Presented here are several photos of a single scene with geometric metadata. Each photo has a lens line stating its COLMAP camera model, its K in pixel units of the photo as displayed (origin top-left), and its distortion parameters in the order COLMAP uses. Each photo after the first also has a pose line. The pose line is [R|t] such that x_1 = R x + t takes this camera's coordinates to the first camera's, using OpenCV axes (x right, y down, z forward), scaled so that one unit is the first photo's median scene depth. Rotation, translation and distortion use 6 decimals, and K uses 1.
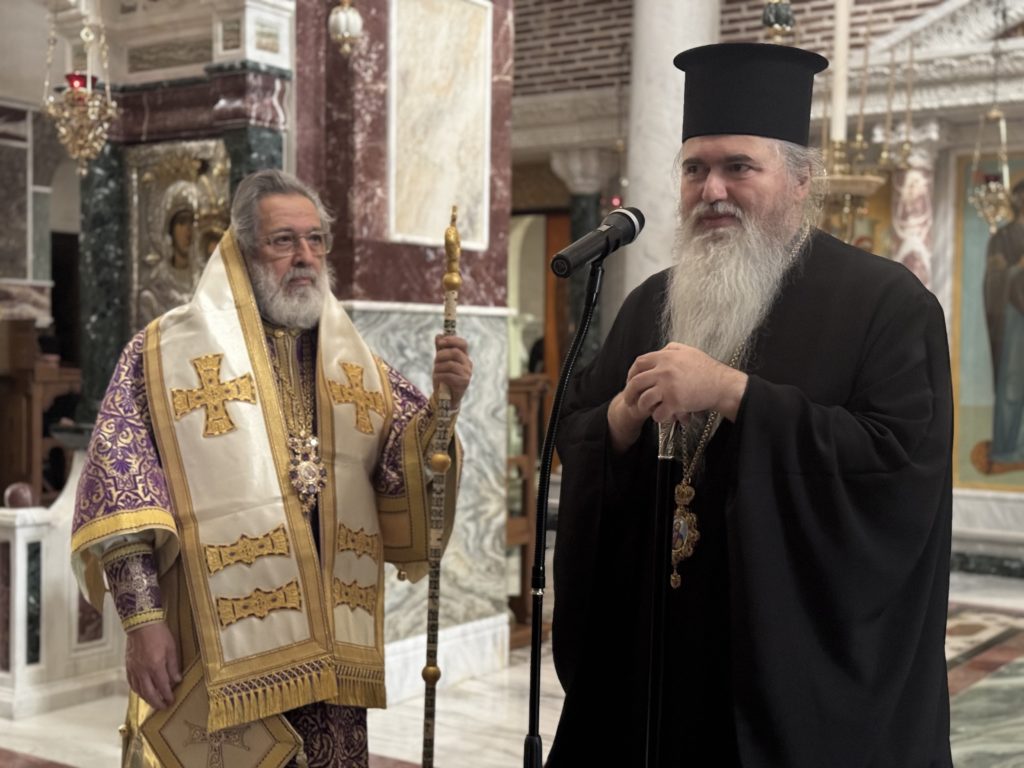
lens RADIAL K [[1423.3, 0, 512.0], [0, 1423.3, 384.0], [0, 0, 1]] dist [0.012588, 0.008310]
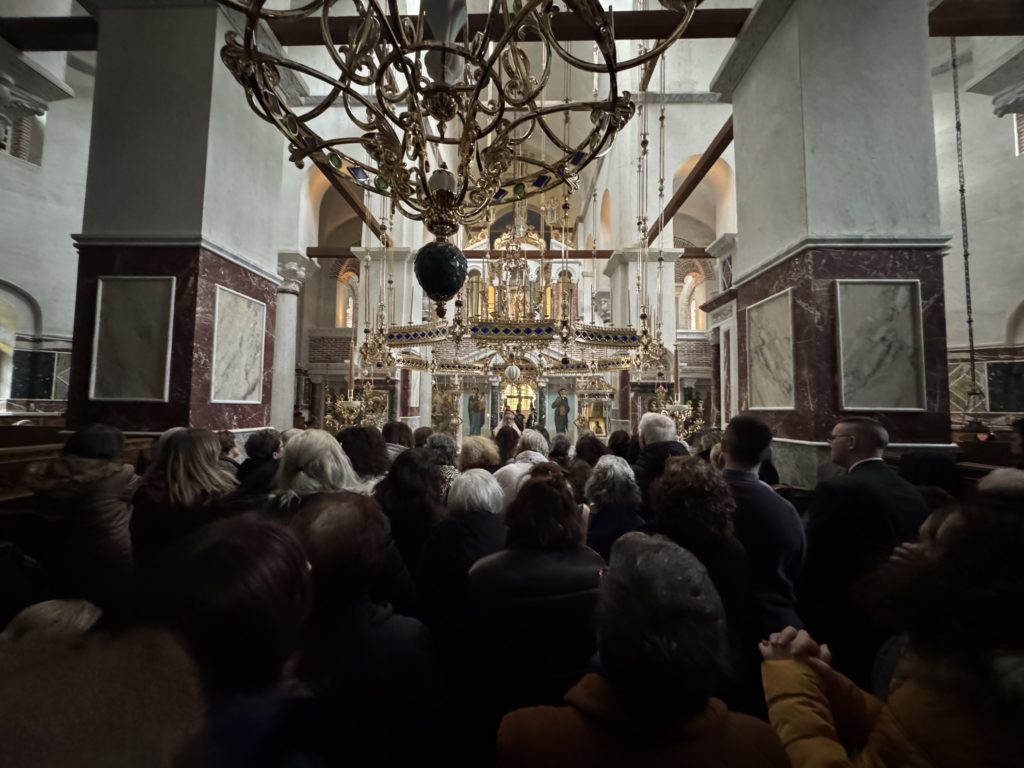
lens RADIAL K [[402.8, 0, 512.0], [0, 402.8, 384.0], [0, 0, 1]] dist [0.000768, 0.000025]
pose [[0.835190, 0.031256, 0.549072, -0.681517], [0.013342, 0.996938, -0.077045, -0.059055], [-0.549799, 0.071673, 0.832216, -0.691664]]
